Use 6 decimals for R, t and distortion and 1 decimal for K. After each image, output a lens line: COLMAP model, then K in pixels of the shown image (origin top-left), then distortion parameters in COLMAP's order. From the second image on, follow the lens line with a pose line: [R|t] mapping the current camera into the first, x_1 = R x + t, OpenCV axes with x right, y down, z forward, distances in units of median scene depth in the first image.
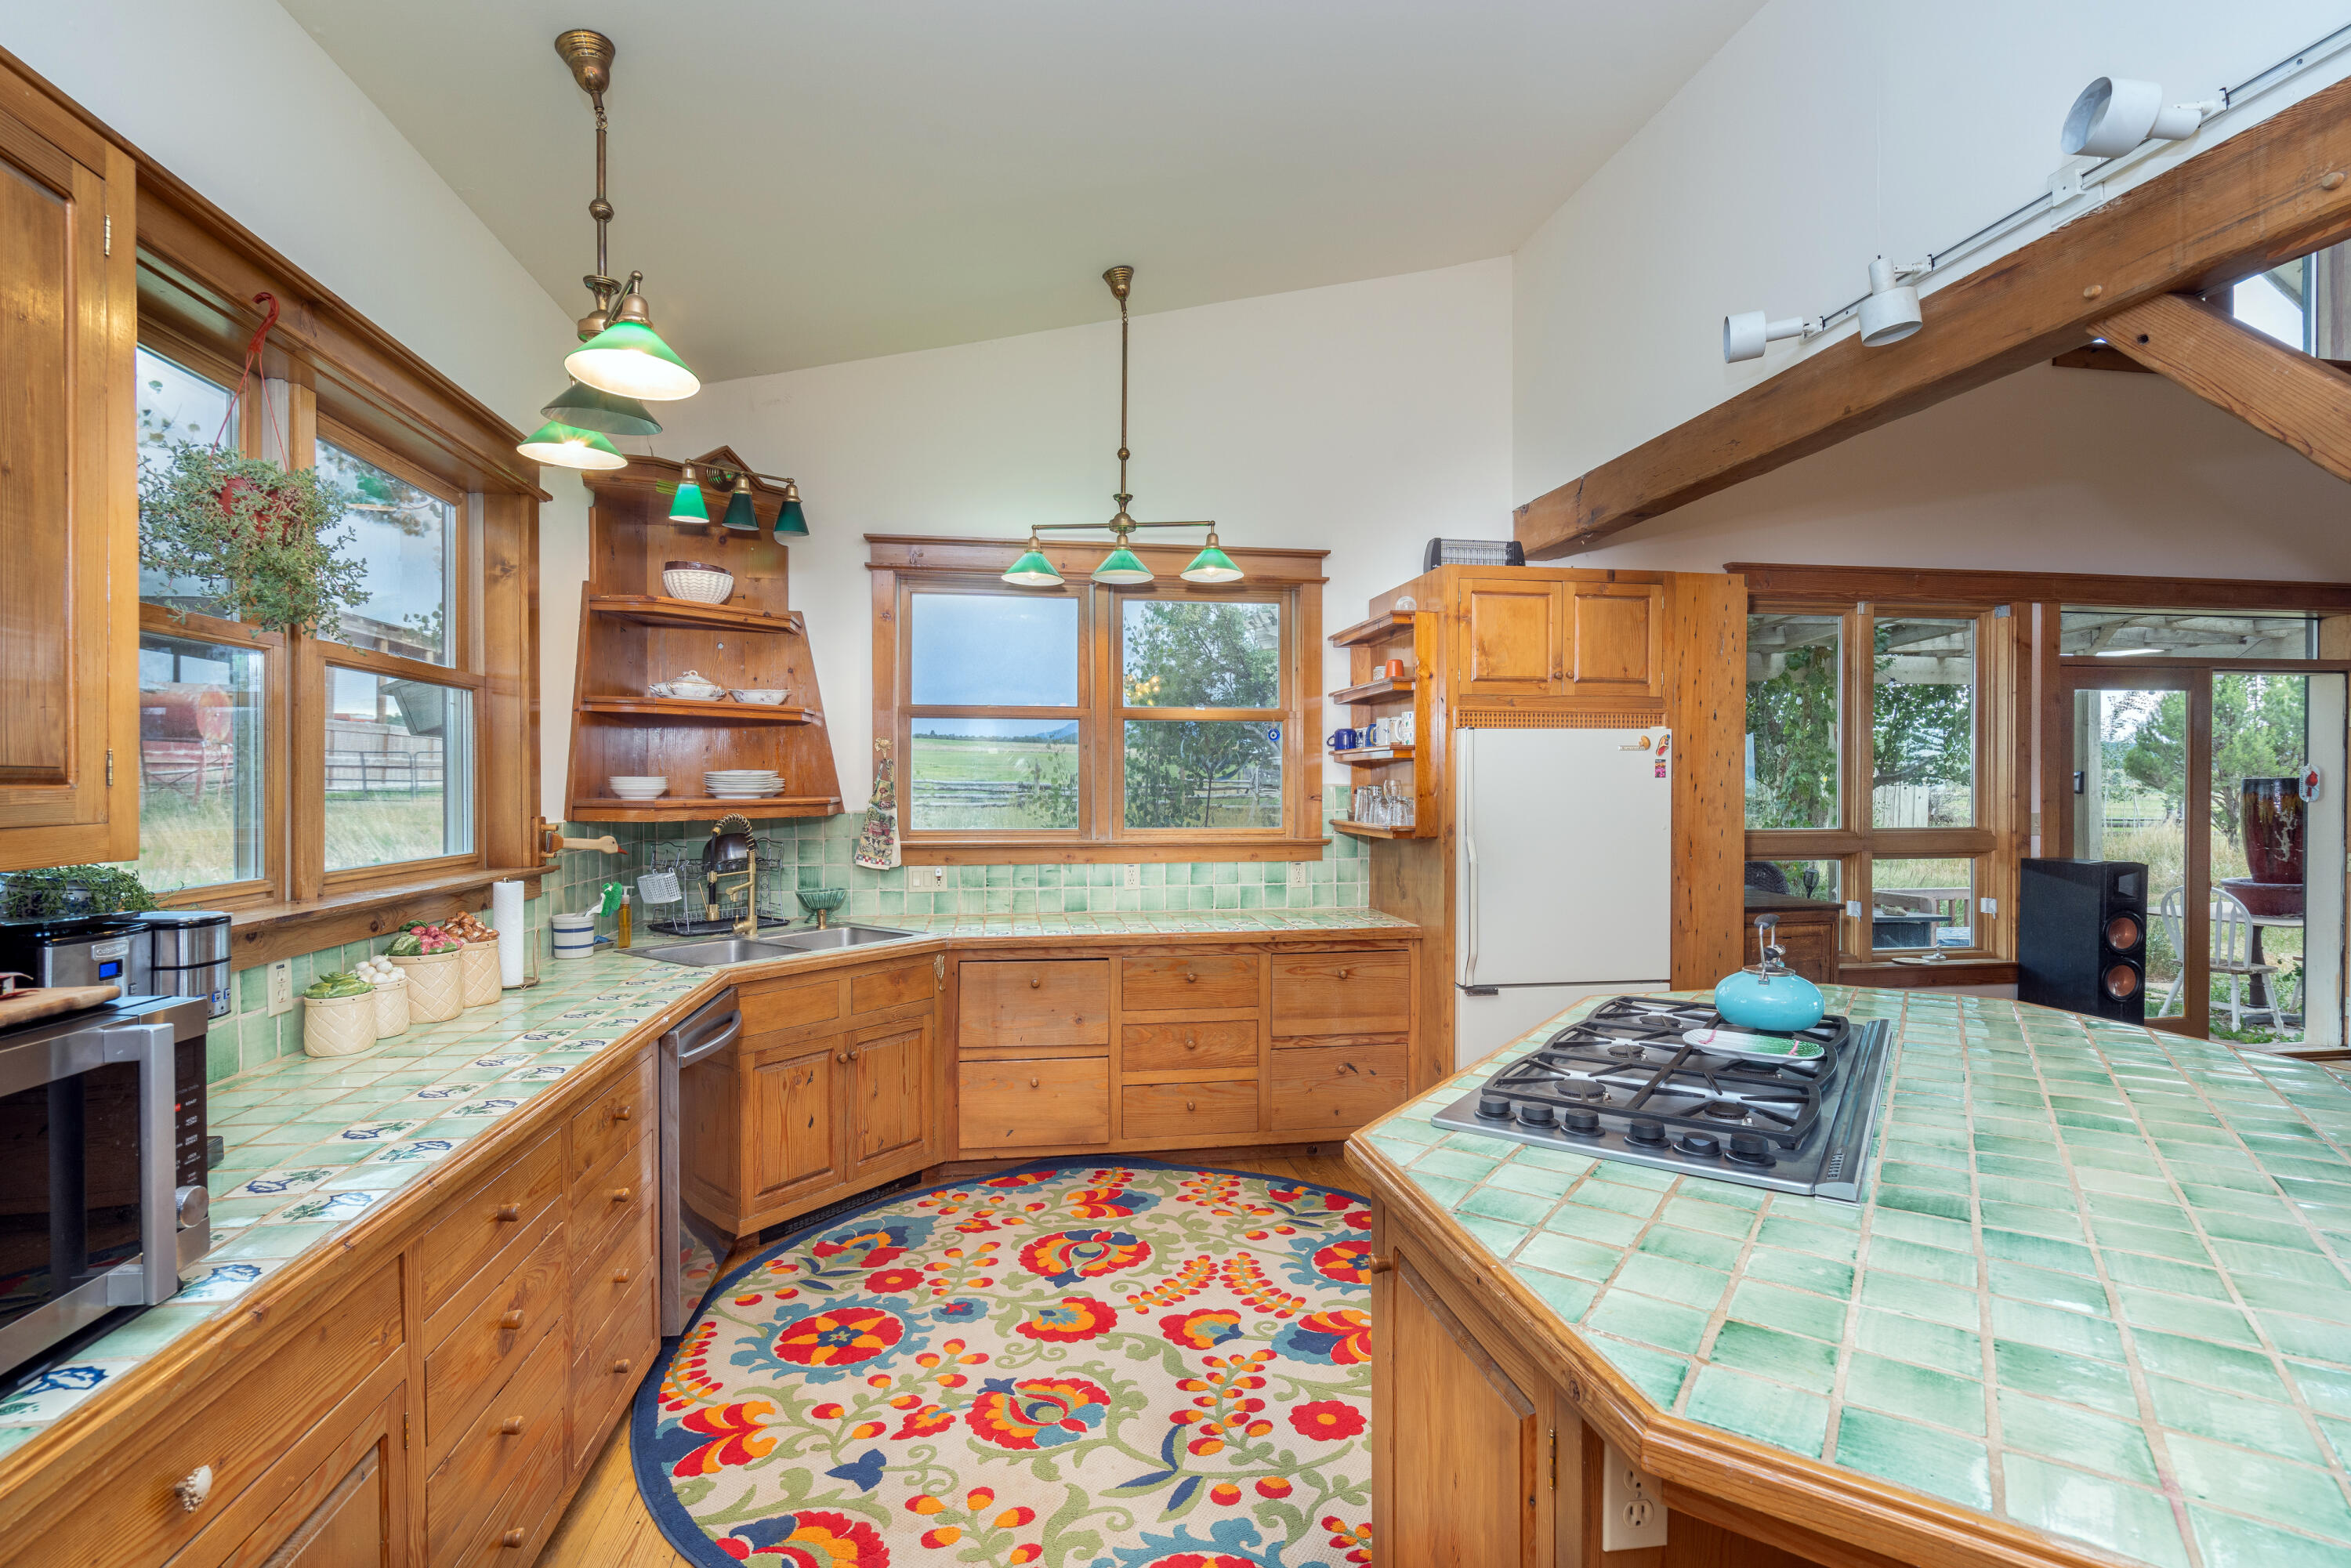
lens RADIAL K [[1064.9, 0, 1175.5], [0, 1064.9, 784.0], [0, 0, 1]] dist [-0.005810, -0.000696]
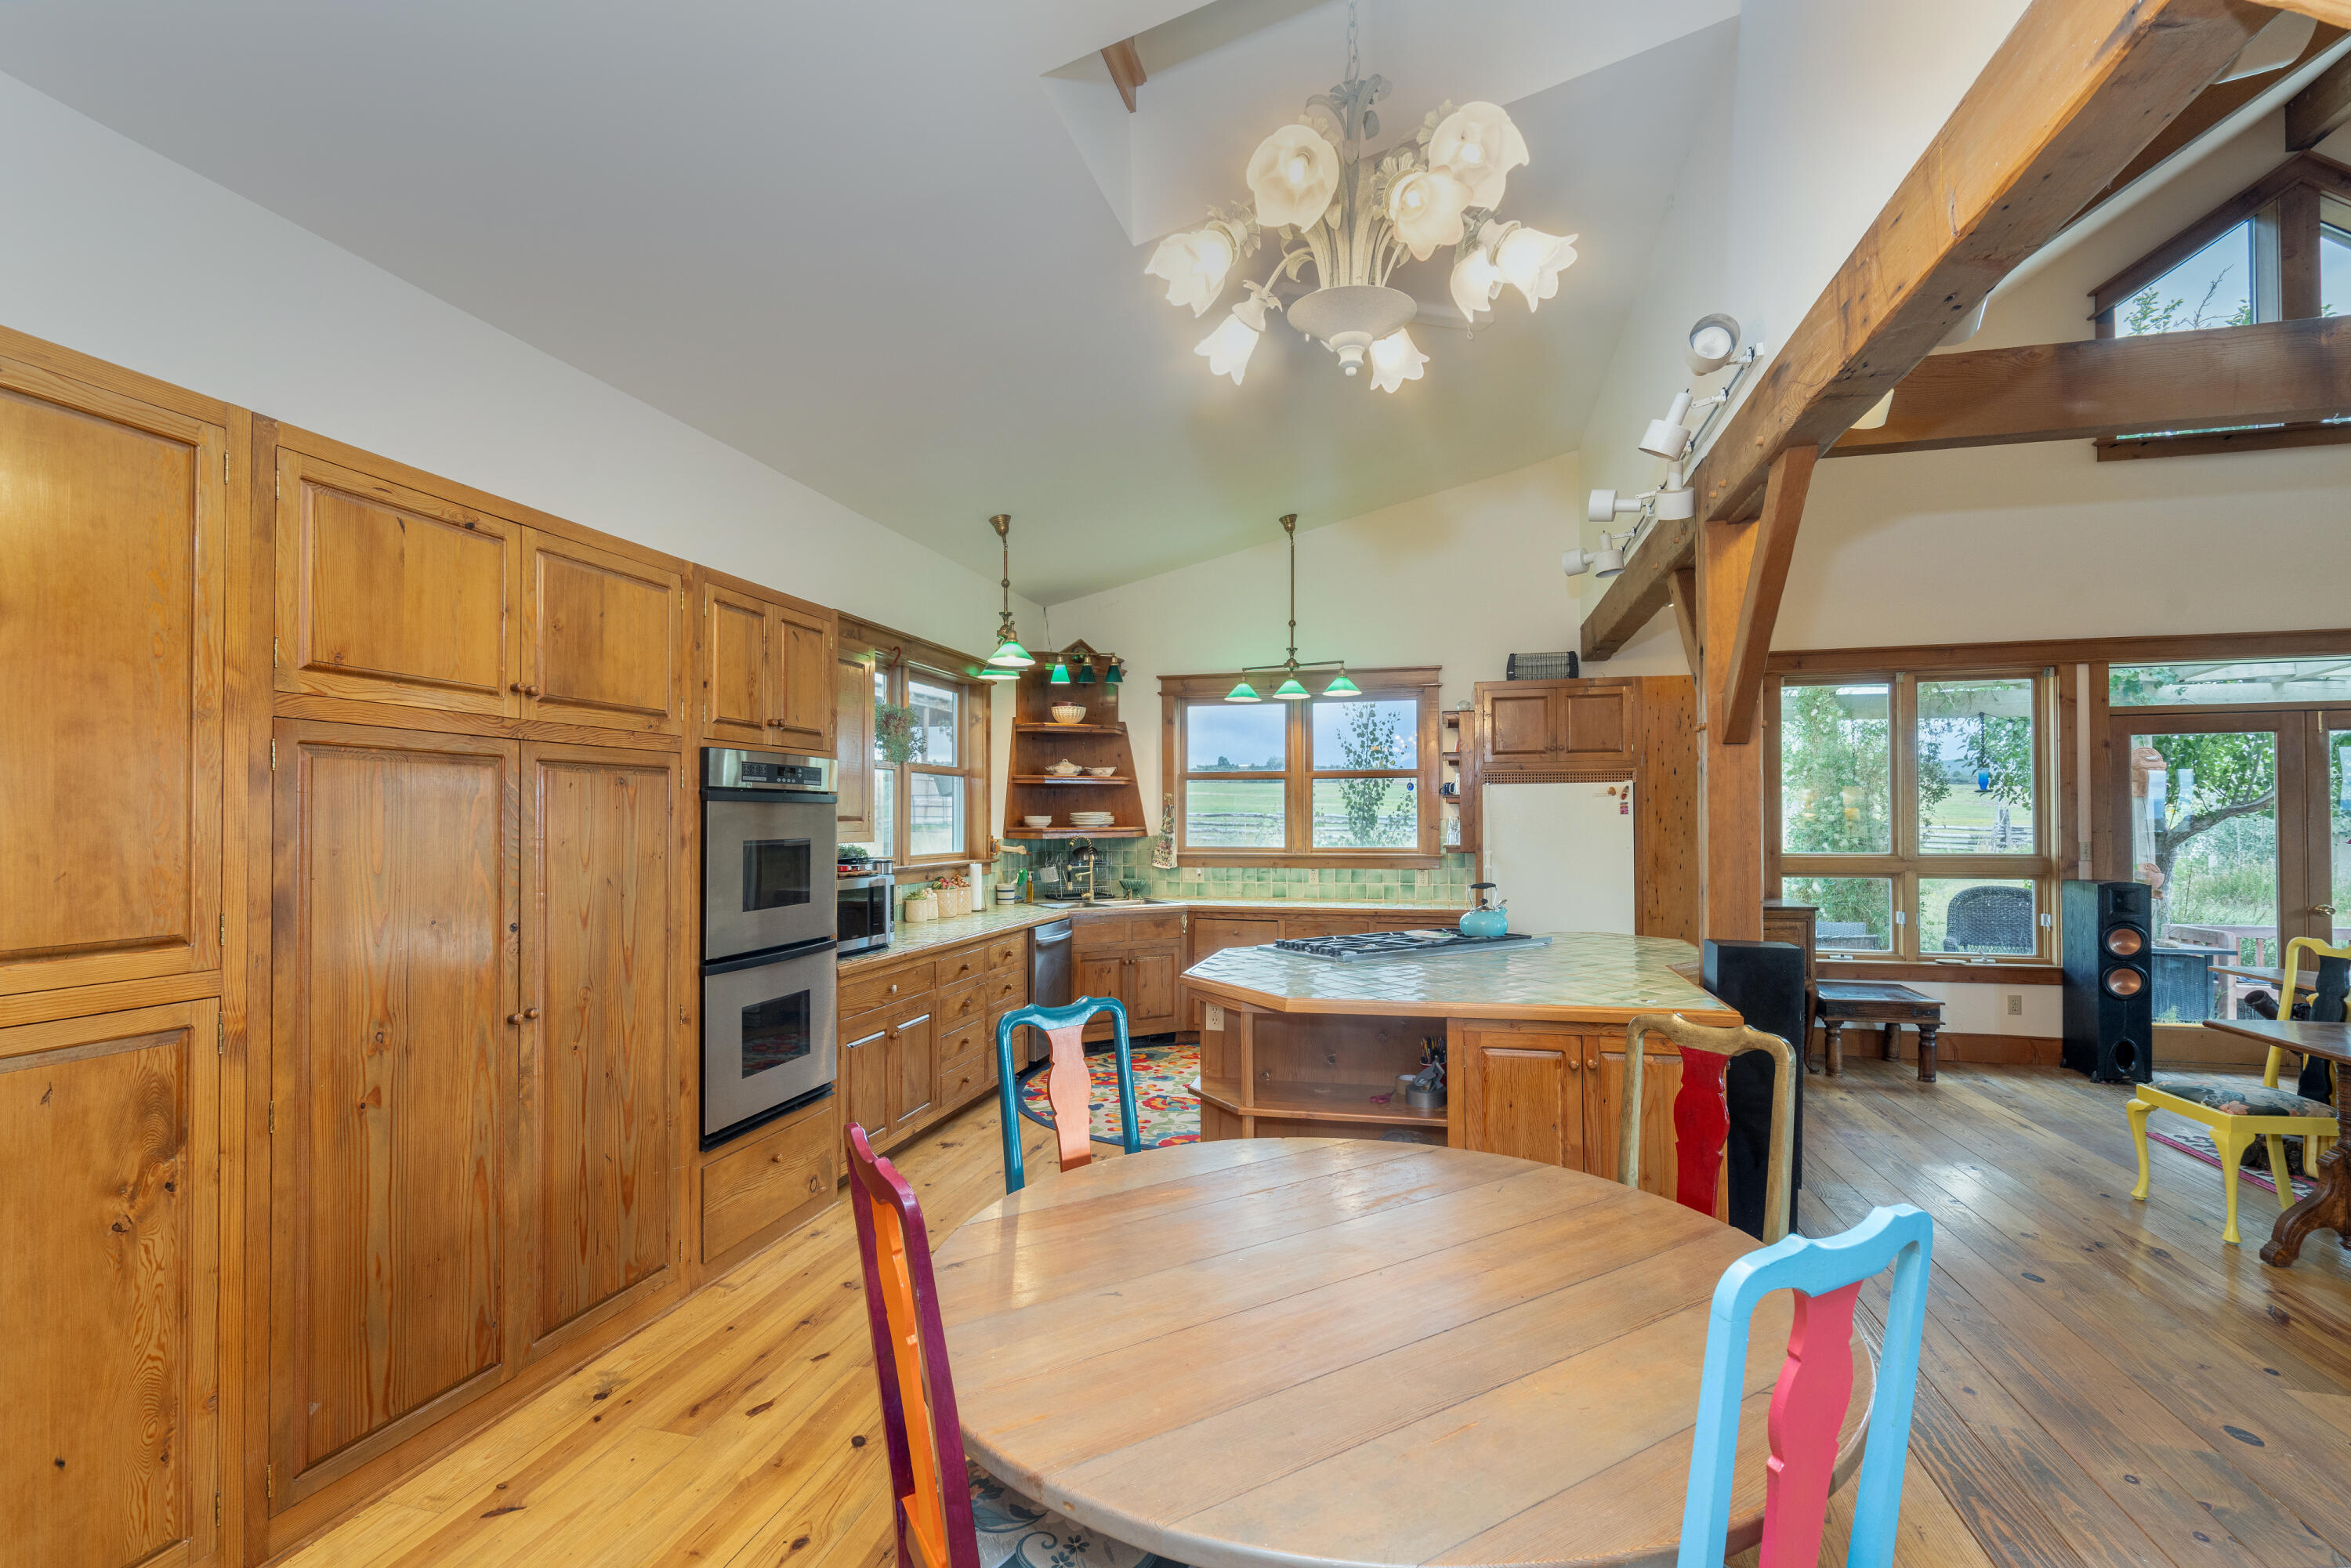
lens RADIAL K [[1064.9, 0, 1175.5], [0, 1064.9, 784.0], [0, 0, 1]] dist [-0.005810, -0.000696]
pose [[0.917133, -0.014876, -0.398303, 0.473037], [0.002517, 0.999500, -0.031534, -0.003010], [0.398573, 0.027918, 0.916712, -0.645604]]
